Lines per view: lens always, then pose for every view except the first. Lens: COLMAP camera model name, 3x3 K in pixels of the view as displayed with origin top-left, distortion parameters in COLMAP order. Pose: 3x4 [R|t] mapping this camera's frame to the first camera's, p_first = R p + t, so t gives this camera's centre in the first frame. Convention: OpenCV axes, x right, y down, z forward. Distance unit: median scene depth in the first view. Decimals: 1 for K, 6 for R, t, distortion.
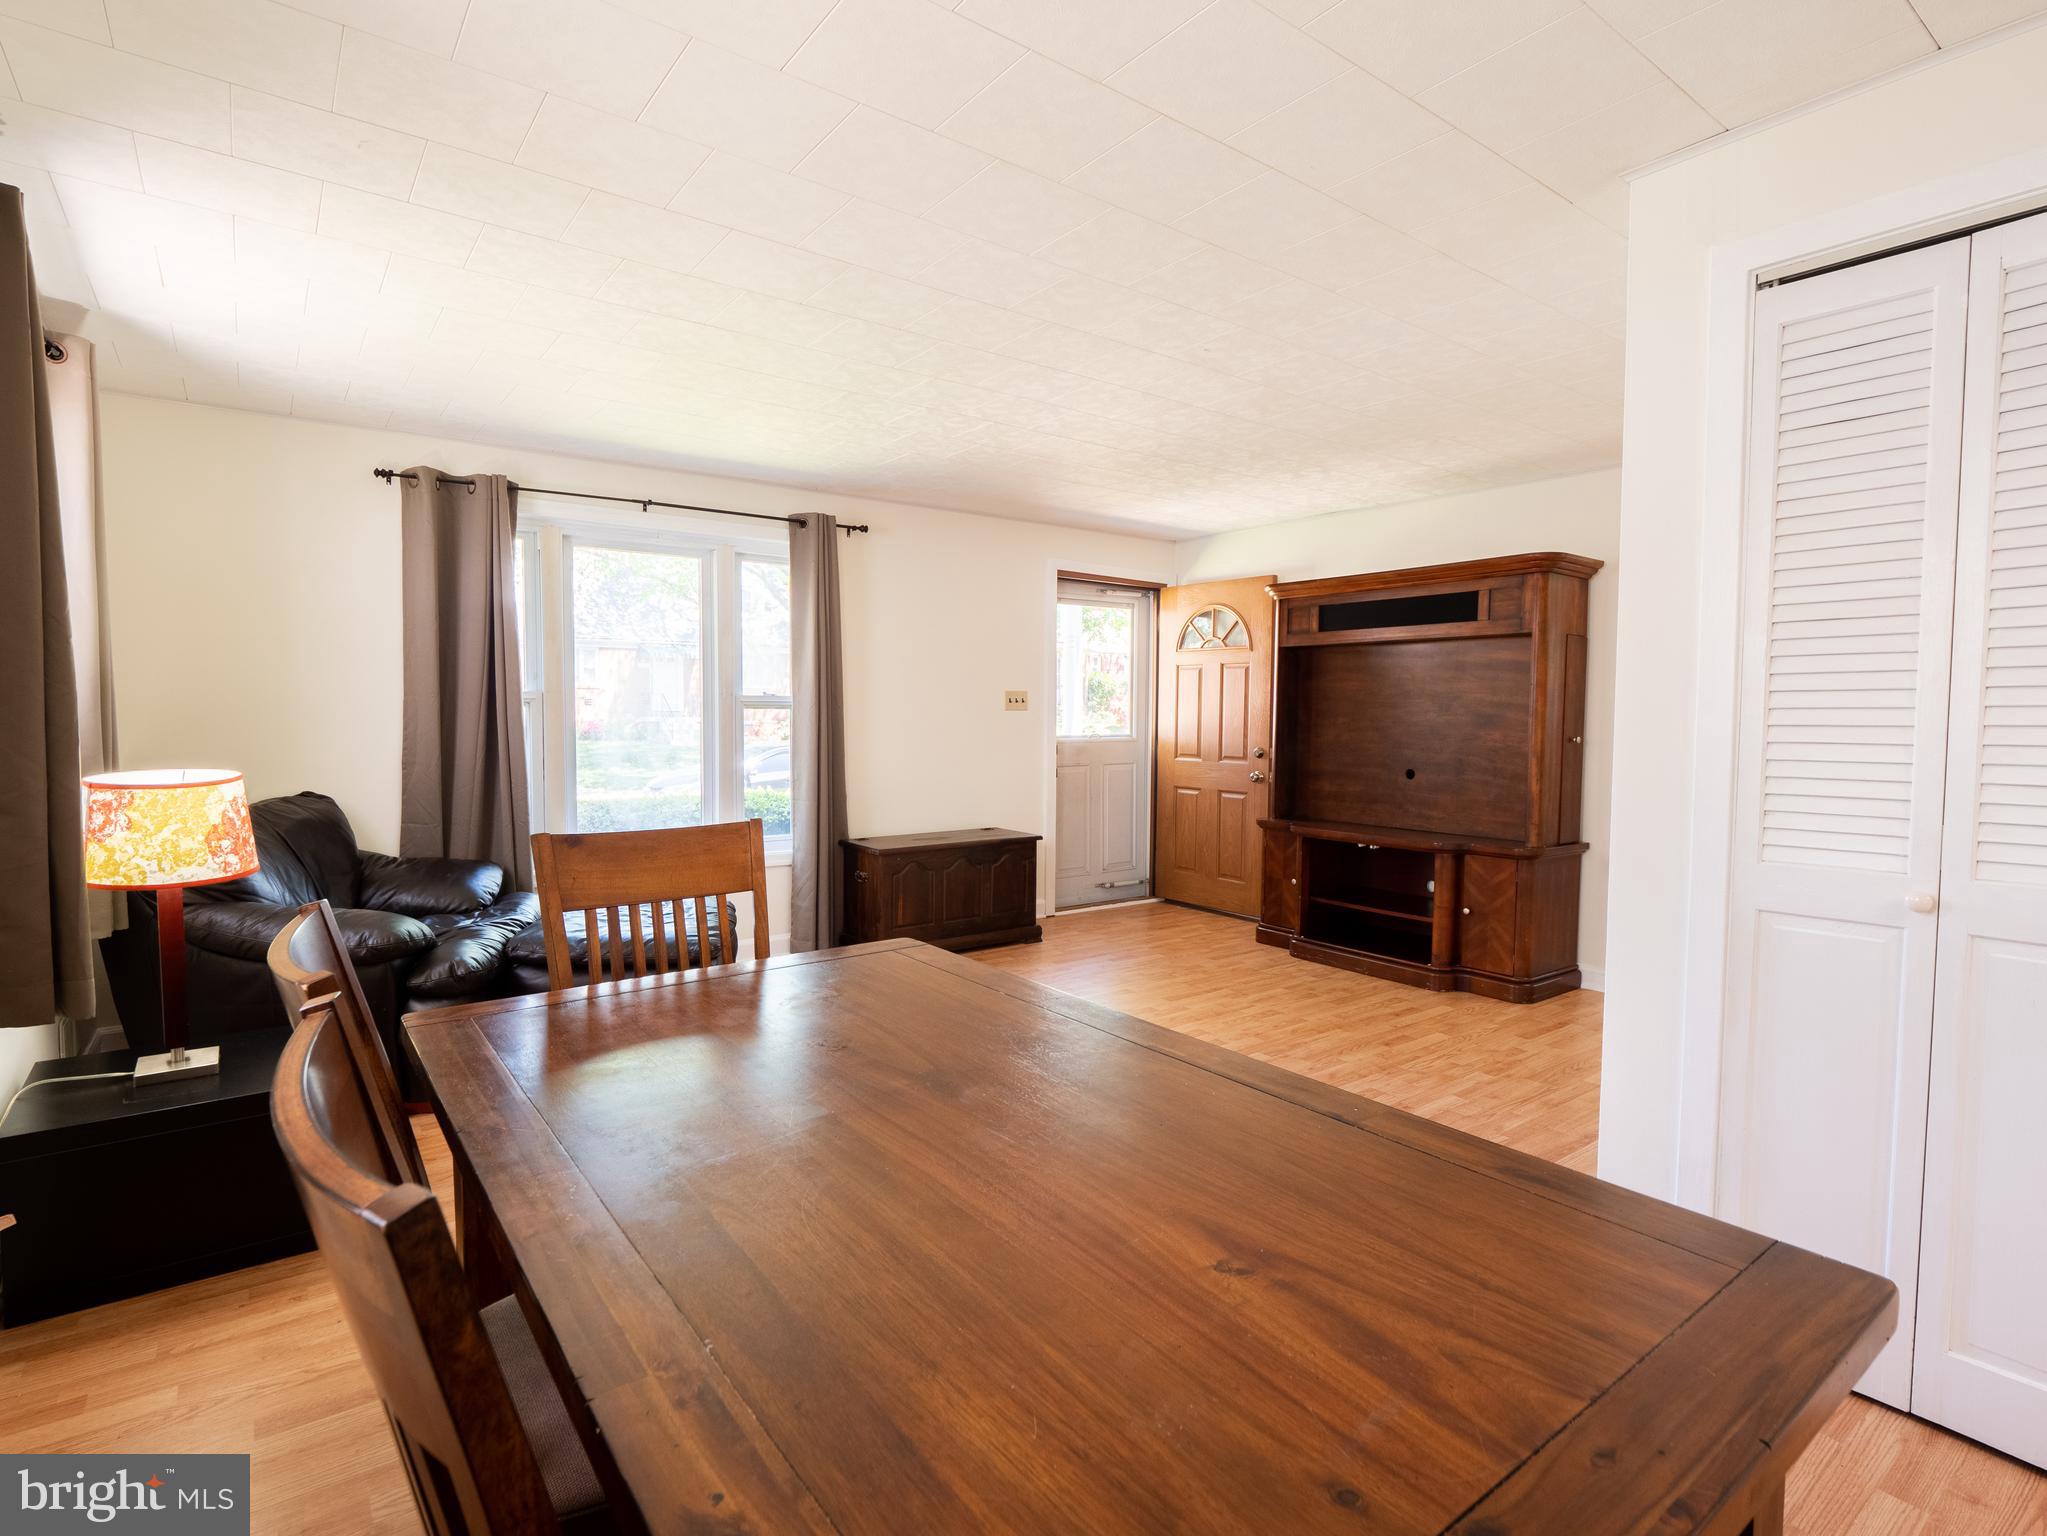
lens RADIAL K [[1025.1, 0, 1023.5], [0, 1025.1, 768.0], [0, 0, 1]] dist [-0.002688, -0.000854]
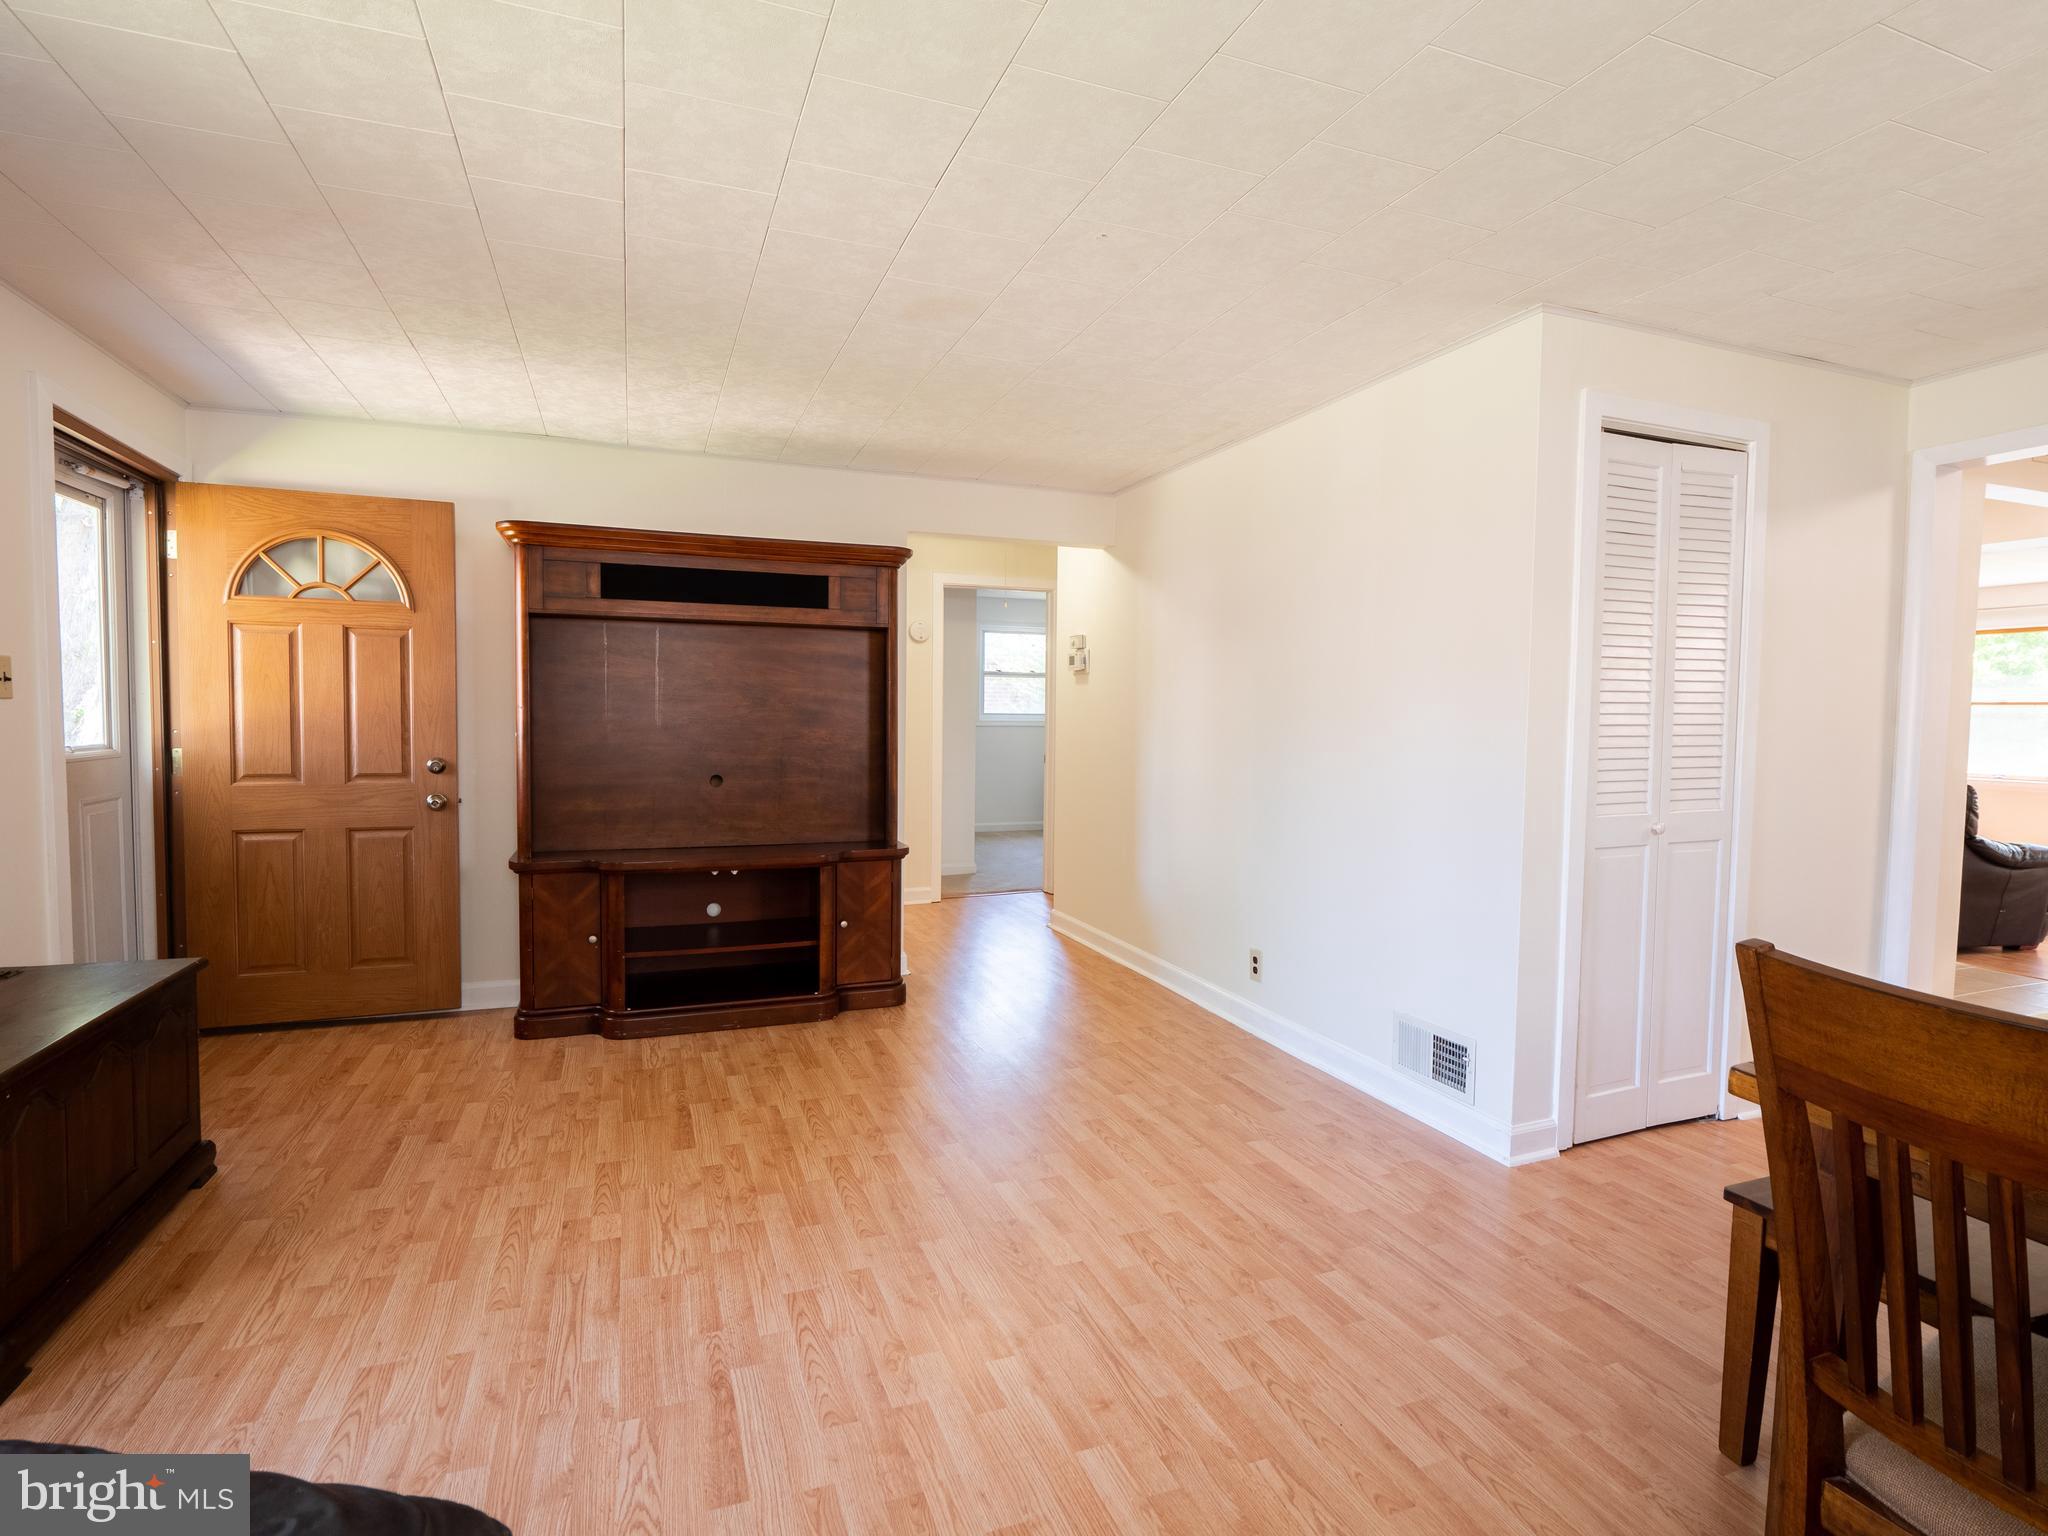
lens RADIAL K [[1025.6, 0, 1024.0], [0, 1025.6, 768.0], [0, 0, 1]] dist [-0.002688, -0.000854]
pose [[0.275259, -0.054638, 0.959816, -0.394166], [0.043089, 0.998082, 0.044458, -0.034135], [-0.960404, 0.029120, 0.277085, 0.573852]]
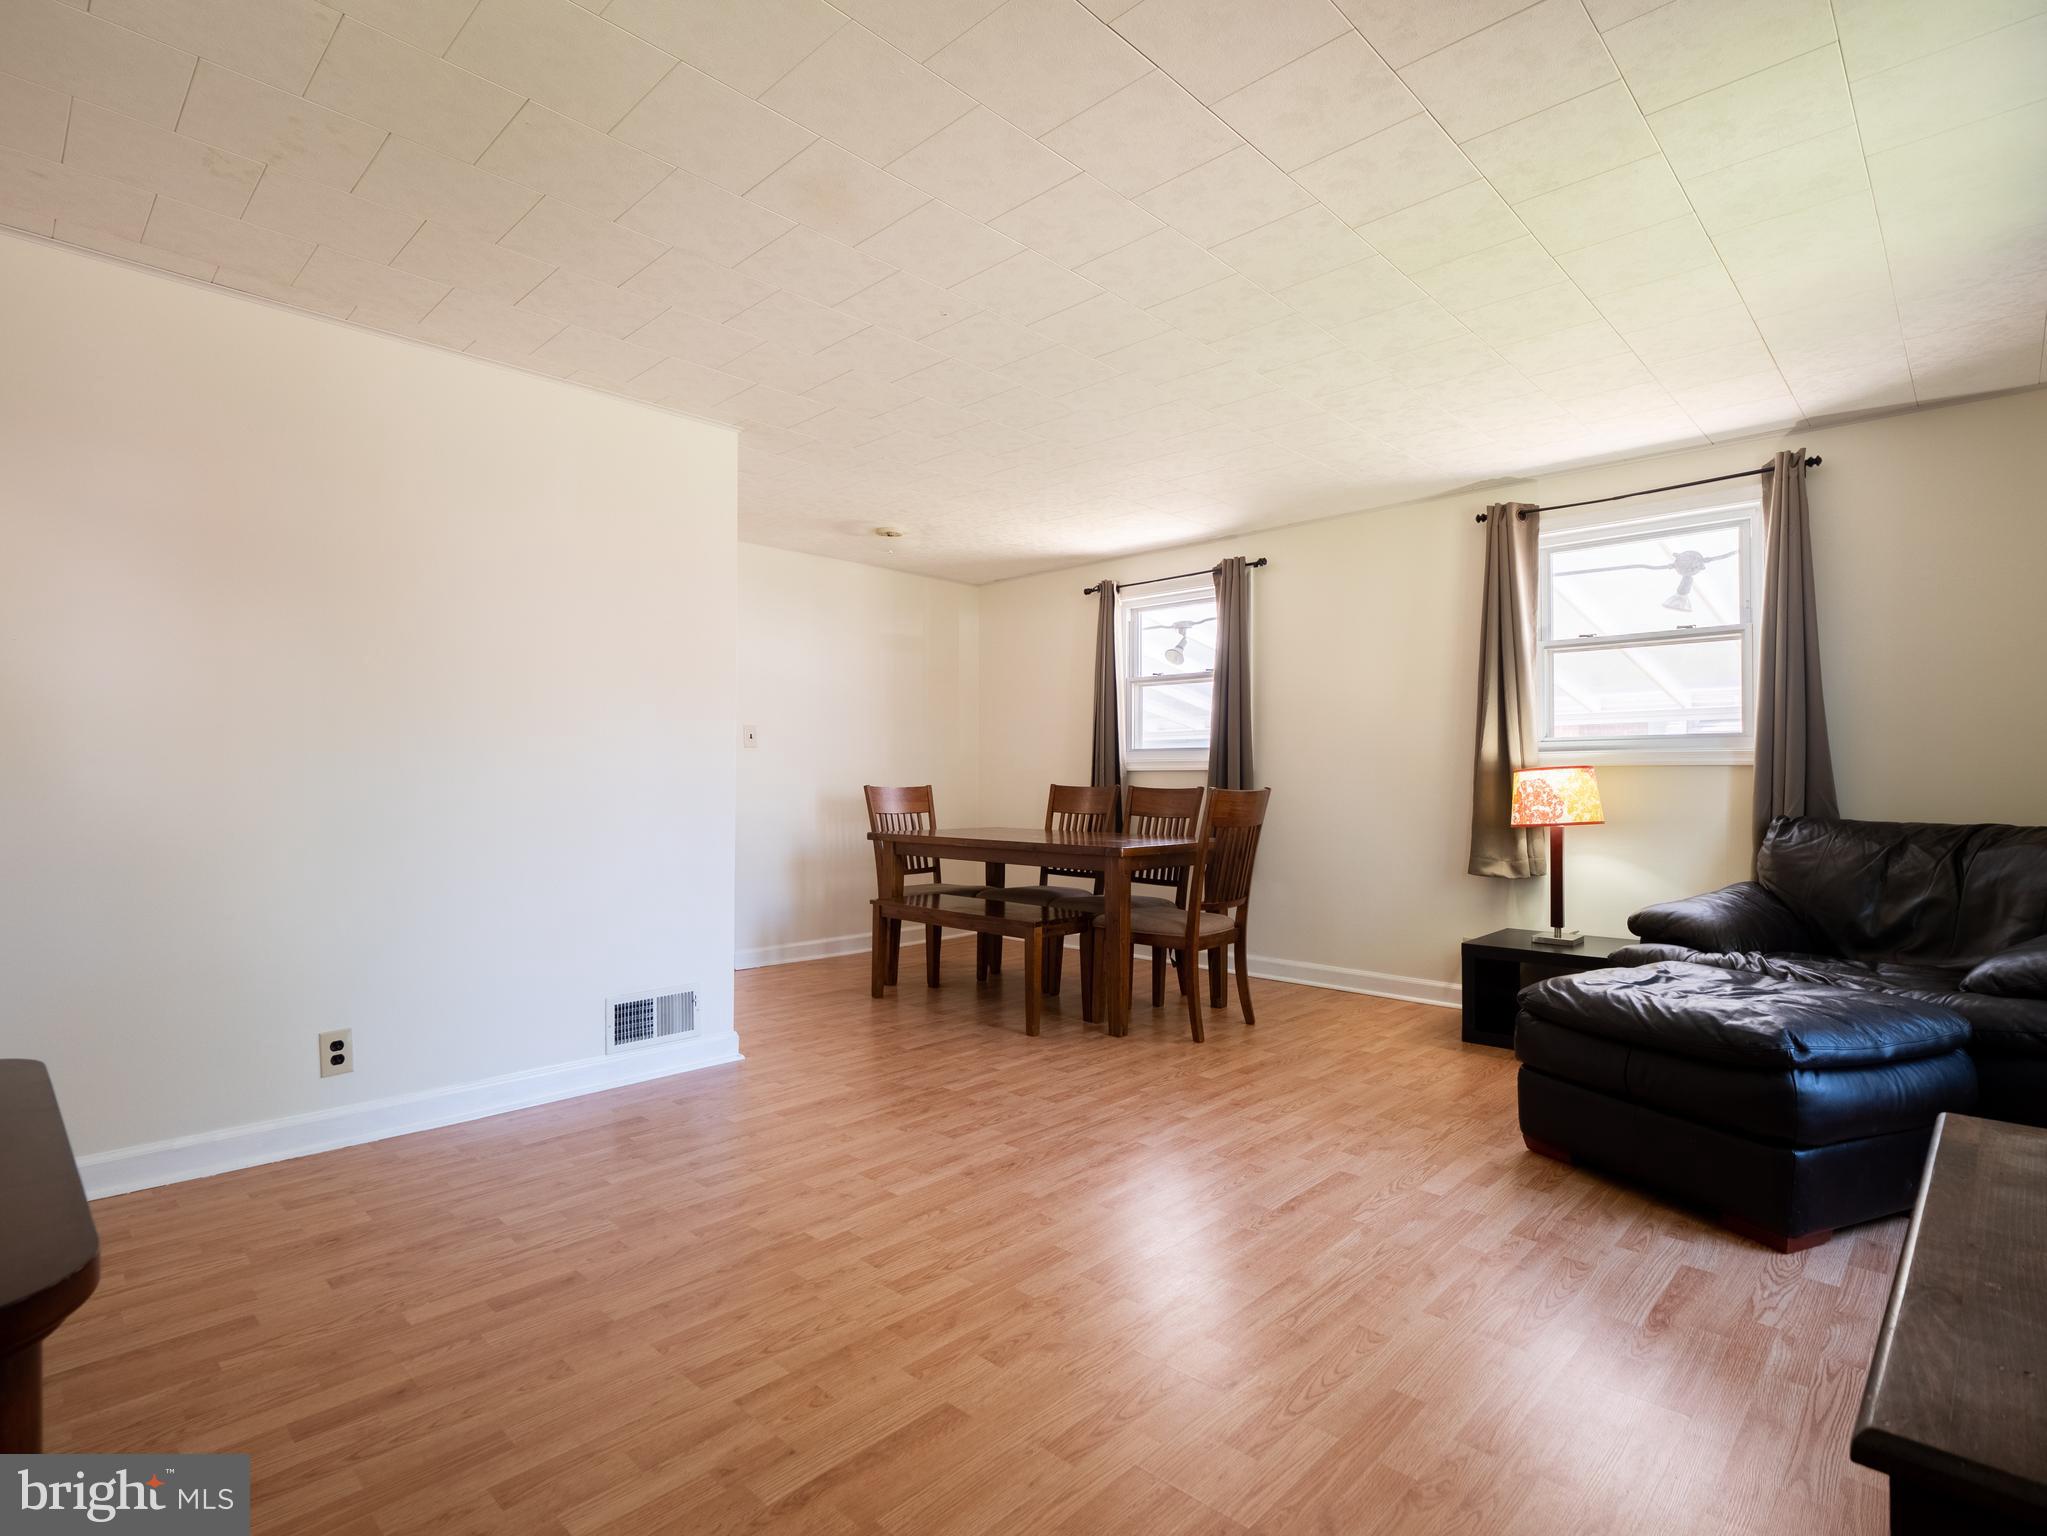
lens RADIAL K [[1025.1, 0, 1023.5], [0, 1025.1, 768.0], [0, 0, 1]] dist [-0.002688, -0.000854]
pose [[-0.987261, -0.007964, -0.158912, 0.169117], [-0.014965, 0.998967, 0.042907, -0.026370], [0.158407, 0.044739, -0.986360, 1.299151]]
